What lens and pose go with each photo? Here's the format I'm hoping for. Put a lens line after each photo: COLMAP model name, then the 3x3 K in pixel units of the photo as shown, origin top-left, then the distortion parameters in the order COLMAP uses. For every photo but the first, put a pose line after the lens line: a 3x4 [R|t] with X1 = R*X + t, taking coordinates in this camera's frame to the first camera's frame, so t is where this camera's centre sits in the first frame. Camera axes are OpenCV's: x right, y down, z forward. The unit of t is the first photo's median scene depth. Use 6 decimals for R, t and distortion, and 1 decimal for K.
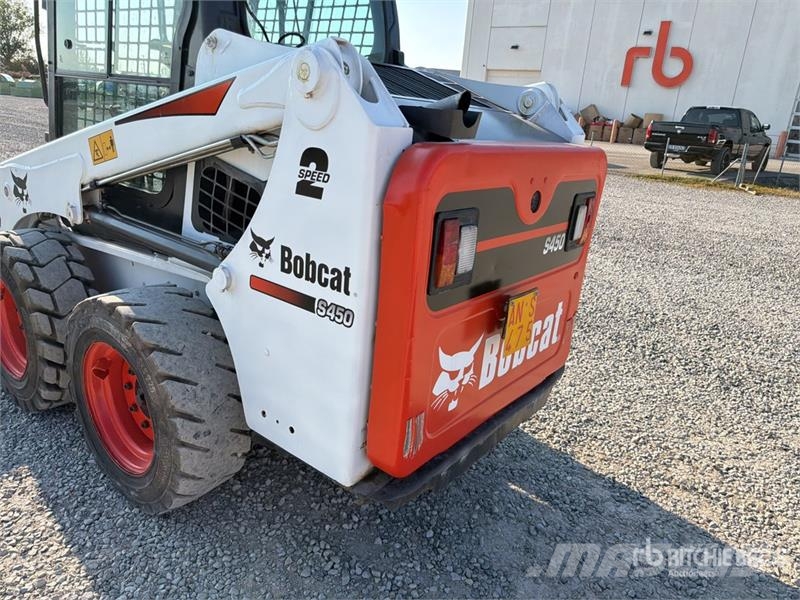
lens RADIAL K [[568.9, 0, 399.0], [0, 568.9, 297.1], [0, 0, 1]] dist [0.076109, -0.114041]
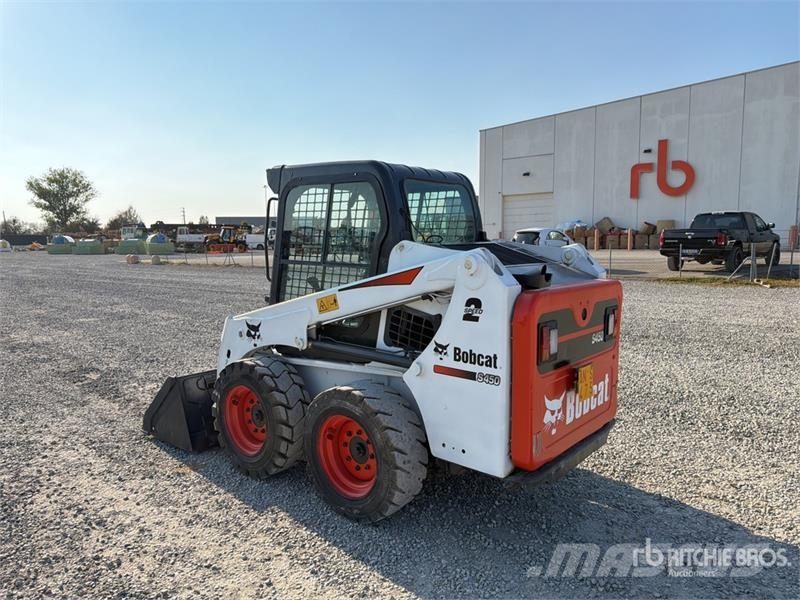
lens RADIAL K [[568.9, 0, 399.0], [0, 568.9, 297.1], [0, 0, 1]] dist [0.076109, -0.114041]
pose [[0.995499, -0.083708, -0.044435, -0.214724], [0.072731, 0.975405, -0.208075, 0.096514], [0.060760, 0.203906, 0.977103, -0.681469]]
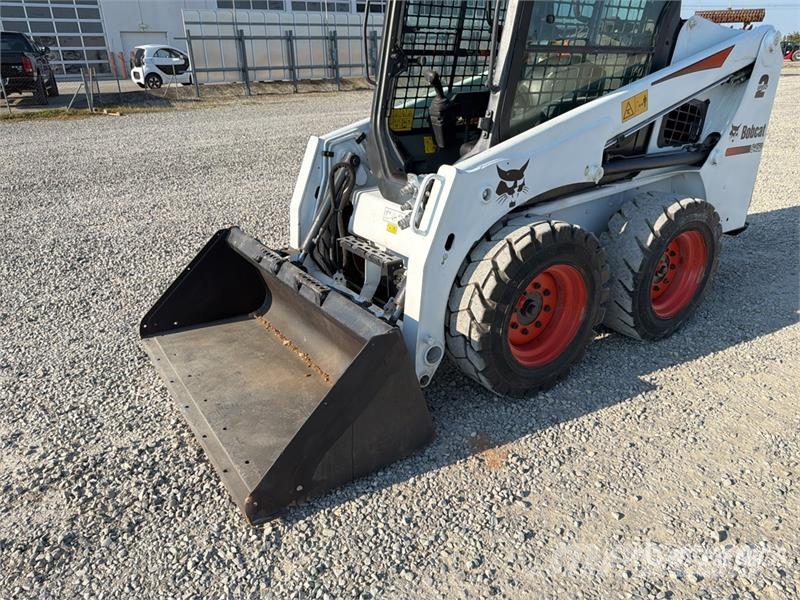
lens RADIAL K [[566.2, 0, 396.4], [0, 566.2, 303.3], [0, 0, 1]] dist [0.046461, -0.065025]
pose [[0.312291, -0.449273, 0.837035, -1.932016], [0.330427, 0.877457, 0.347689, -0.487773], [-0.890669, 0.167999, 0.422474, 0.997658]]
